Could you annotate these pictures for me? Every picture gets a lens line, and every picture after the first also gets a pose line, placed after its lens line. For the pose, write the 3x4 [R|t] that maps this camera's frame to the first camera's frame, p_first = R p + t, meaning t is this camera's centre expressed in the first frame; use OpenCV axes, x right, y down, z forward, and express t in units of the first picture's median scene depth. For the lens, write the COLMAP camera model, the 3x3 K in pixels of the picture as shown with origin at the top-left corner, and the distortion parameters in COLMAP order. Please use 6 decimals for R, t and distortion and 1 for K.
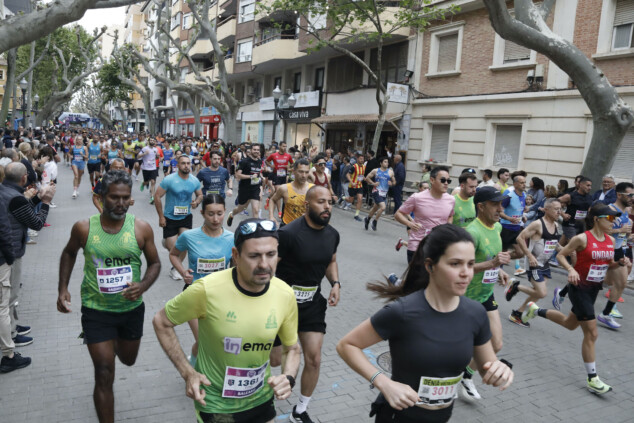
lens RADIAL K [[507.0, 0, 314.5], [0, 507.0, 217.7], [0, 0, 1]] dist [-0.150876, 0.092300]
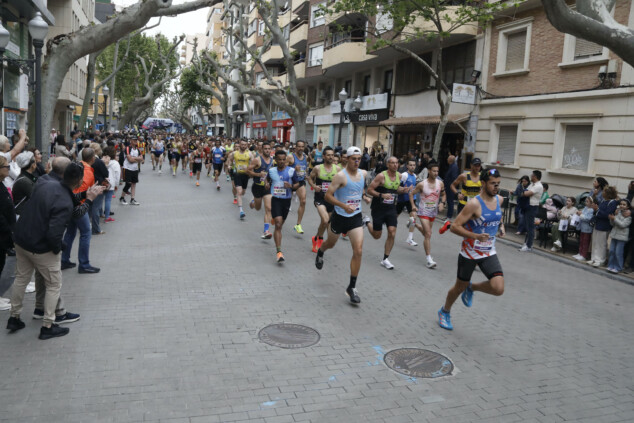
lens RADIAL K [[507.0, 0, 314.5], [0, 507.0, 217.7], [0, 0, 1]] dist [-0.150876, 0.092300]
pose [[0.988135, 0.016208, -0.152733, 0.021098], [-0.017577, 0.999816, -0.007620, 0.003536], [0.152582, 0.010215, 0.988238, 0.001375]]
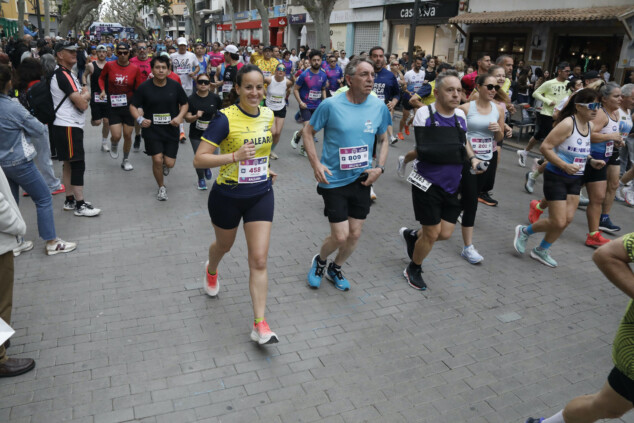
lens RADIAL K [[514.6, 0, 319.2], [0, 514.6, 211.6], [0, 0, 1]] dist [-0.160175, 0.109327]
pose [[0.997844, 0.001941, -0.065609, -0.130028], [0.008659, 0.986934, 0.160893, -0.042046], [0.065064, -0.161114, 0.984789, 0.252487]]
